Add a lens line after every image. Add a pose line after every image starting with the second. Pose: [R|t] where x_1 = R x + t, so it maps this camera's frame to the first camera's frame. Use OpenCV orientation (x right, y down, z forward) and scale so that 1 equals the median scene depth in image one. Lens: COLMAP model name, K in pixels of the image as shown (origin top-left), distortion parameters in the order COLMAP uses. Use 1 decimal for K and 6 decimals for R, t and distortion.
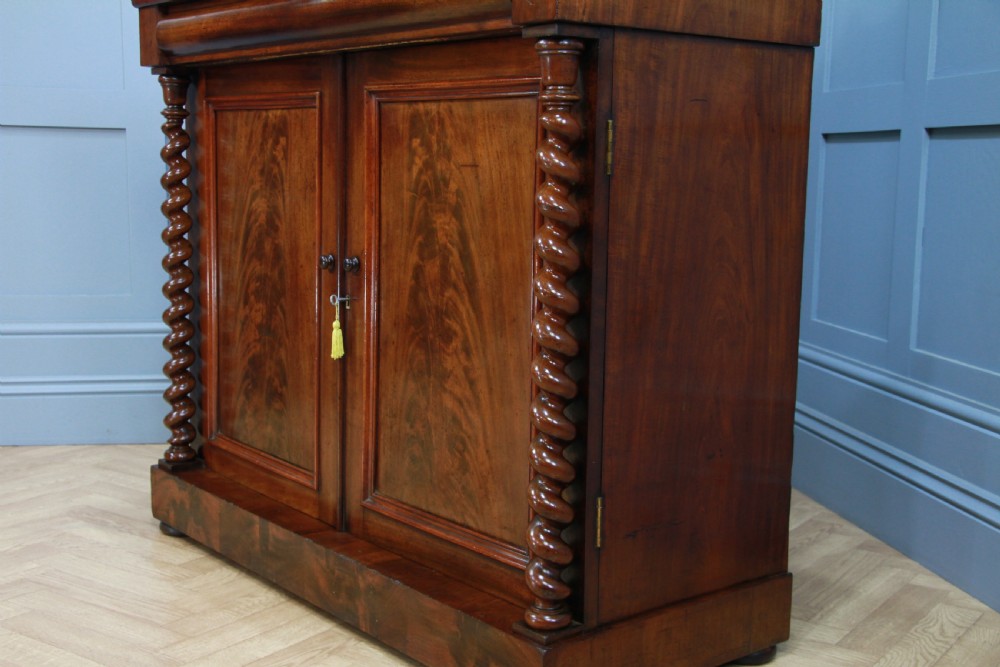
lens RADIAL K [[1246.2, 0, 500.0], [0, 1246.2, 333.5], [0, 0, 1]] dist [-0.008873, 0.111924]
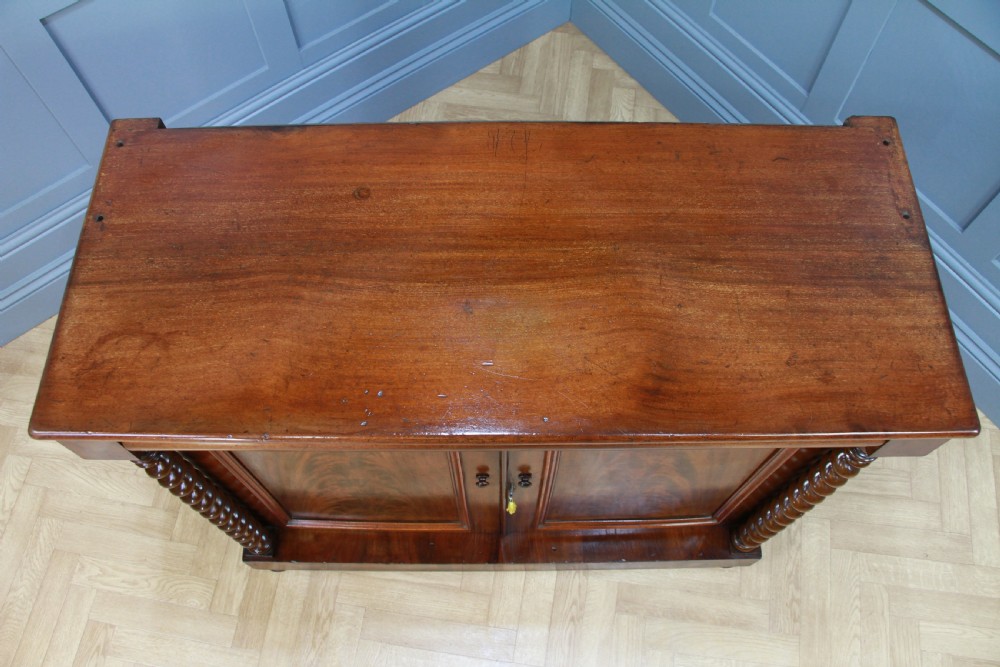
lens RADIAL K [[814.1, 0, 500.0], [0, 814.1, 333.5], [0, 0, 1]] dist [-0.138754, 0.010080]
pose [[0.630050, -0.705211, 0.325138, -0.288374], [0.119240, 0.501584, 0.856852, -0.776304], [-0.767345, -0.501091, 0.400112, 0.828501]]
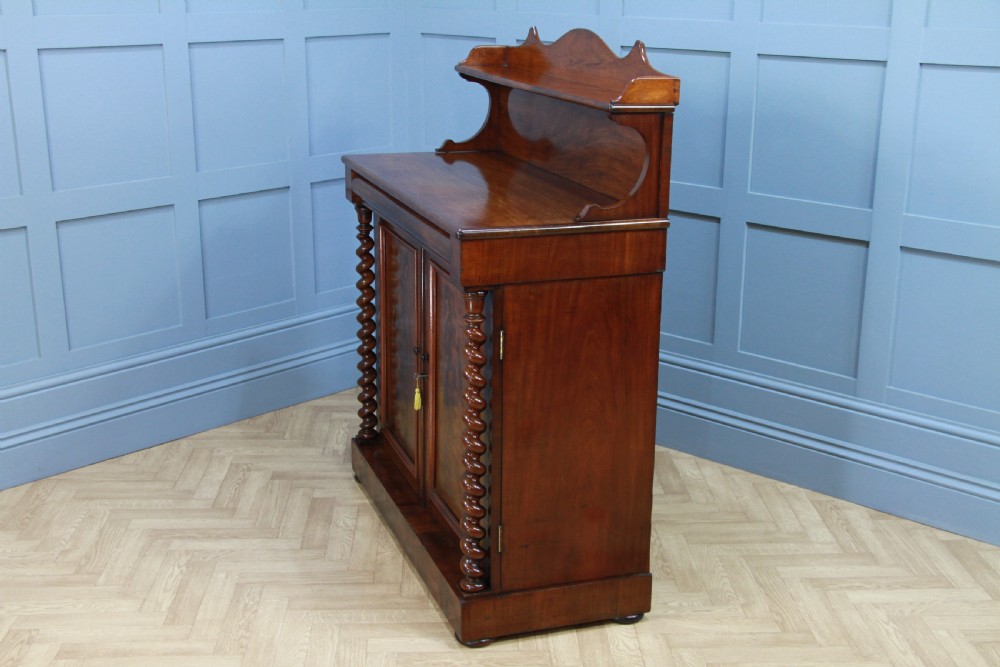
lens RADIAL K [[1308.2, 0, 500.0], [0, 1308.2, 333.5], [0, 0, 1]] dist [0.001676, 0.059958]
pose [[0.936989, 0.086896, -0.338380, 0.604051], [-0.041152, 0.989282, 0.140096, -0.358030], [0.346928, -0.117343, 0.930522, -0.649261]]
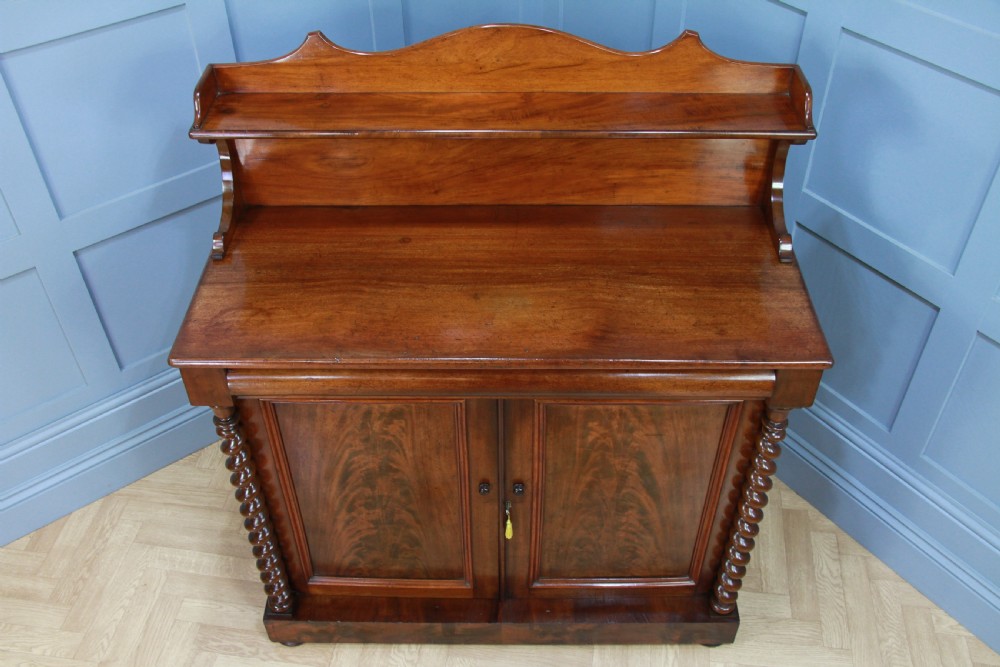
lens RADIAL K [[939.8, 0, 500.0], [0, 939.8, 333.5], [0, 0, 1]] dist [-0.109293, 0.003642]
pose [[0.638673, -0.529572, 0.558256, -0.646135], [0.120997, 0.785591, 0.606800, -0.857052], [-0.759906, -0.320000, 0.565812, 0.506605]]
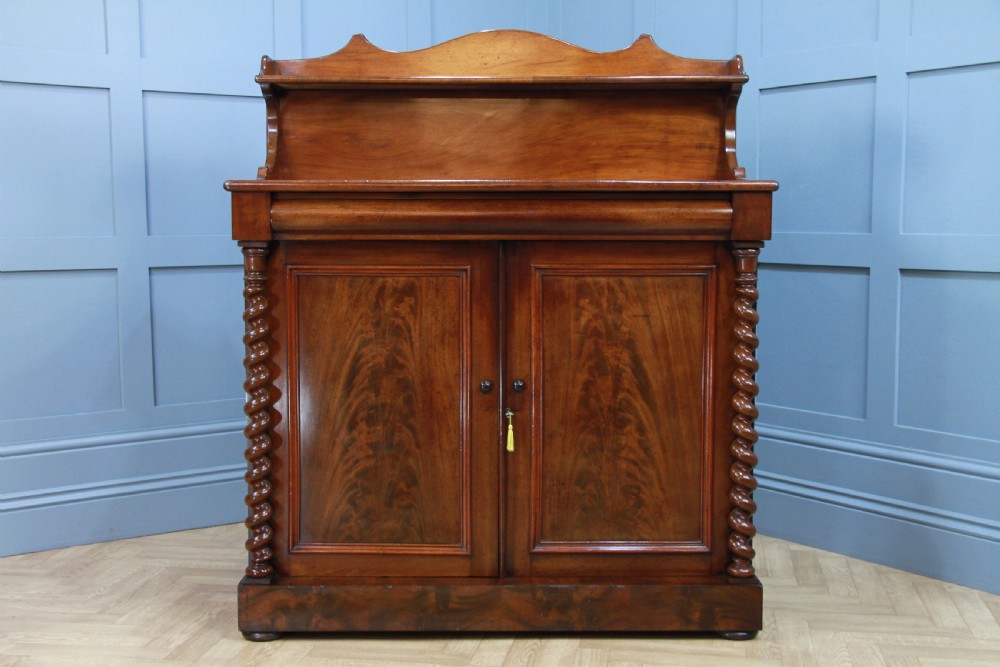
lens RADIAL K [[1308.2, 0, 500.0], [0, 1308.2, 333.5], [0, 0, 1]] dist [0.001676, 0.059958]
pose [[0.629242, -0.085476, 0.772495, -1.348221], [0.116099, 0.993120, 0.015319, -0.147422], [-0.768489, 0.080046, 0.634836, 0.056840]]
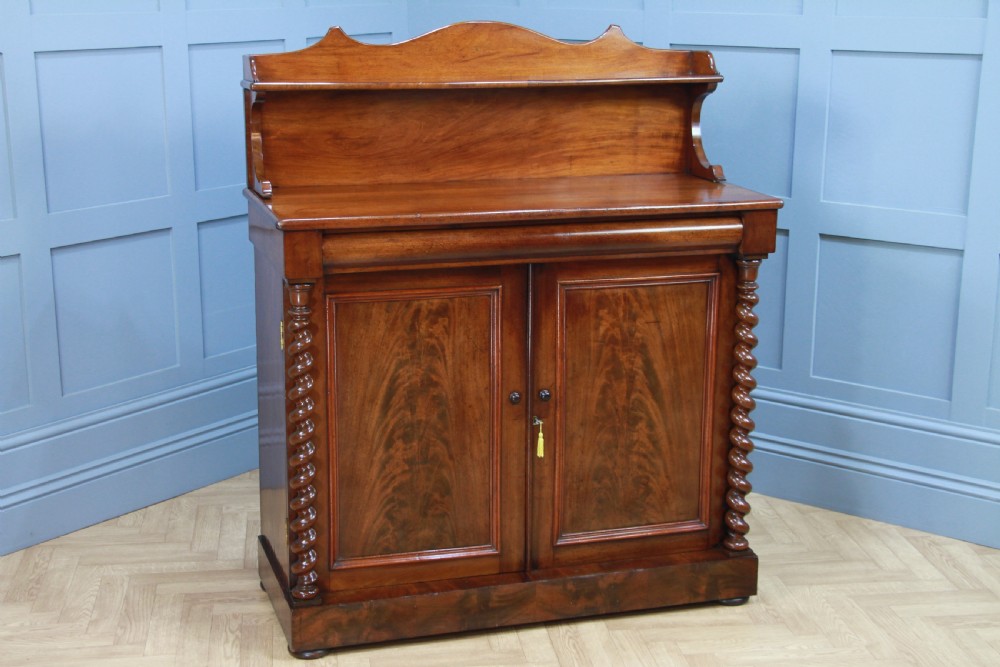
lens RADIAL K [[1533.0, 0, 500.0], [0, 1533.0, 333.5], [0, 0, 1]] dist [0.081005, -0.019010]
pose [[0.373241, -0.231307, 0.898437, -1.872048], [0.125141, 0.972122, 0.198290, -0.526269], [-0.919256, 0.038422, 0.391781, 0.332644]]
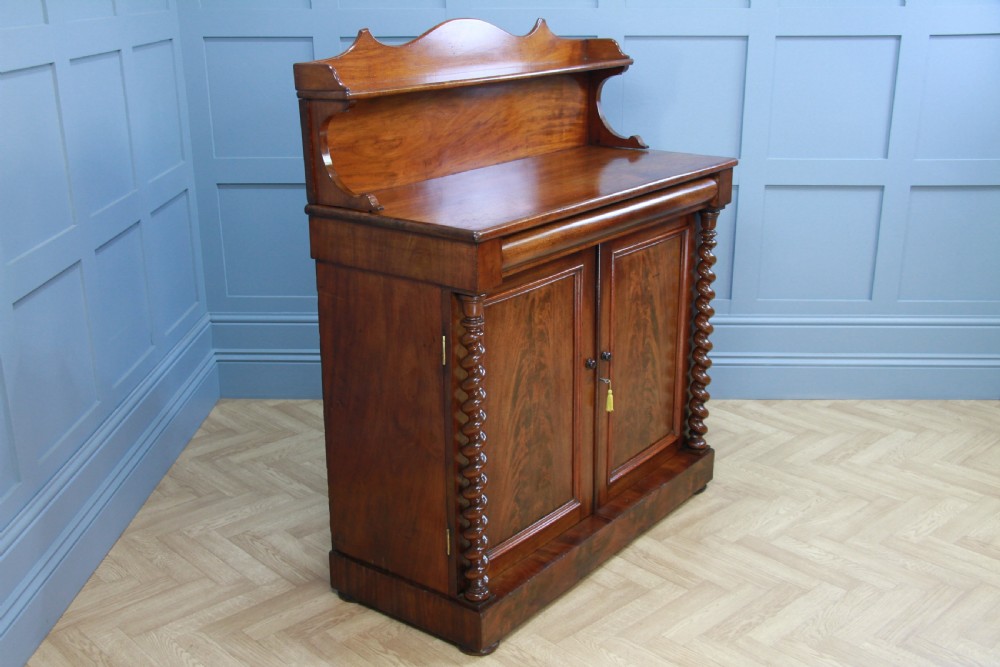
lens RADIAL K [[1113.4, 0, 500.0], [0, 1113.4, 333.5], [0, 0, 1]] dist [-0.049264, 0.007580]
pose [[-0.233207, -0.311860, 0.921063, -1.517874], [0.135033, 0.927618, 0.348269, -0.651527], [-0.963006, 0.205592, -0.174216, 1.453118]]
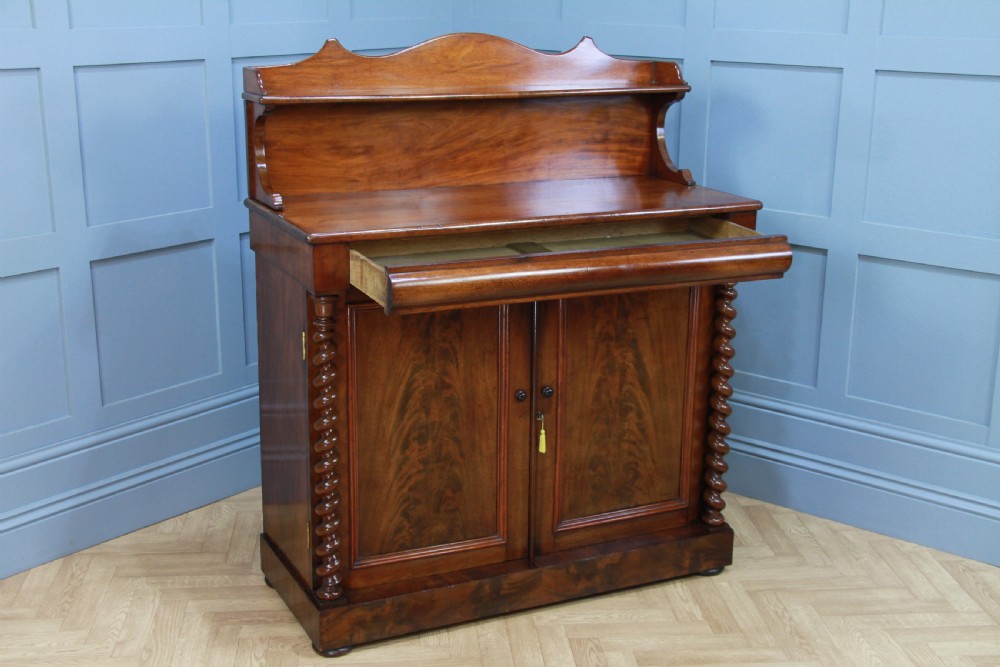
lens RADIAL K [[1308.2, 0, 500.0], [0, 1308.2, 333.5], [0, 0, 1]] dist [0.001676, 0.059958]
pose [[0.235256, -0.269495, 0.933824, -1.742221], [0.121658, 0.961399, 0.246804, -0.569678], [-0.964289, 0.055545, 0.258961, 0.651150]]
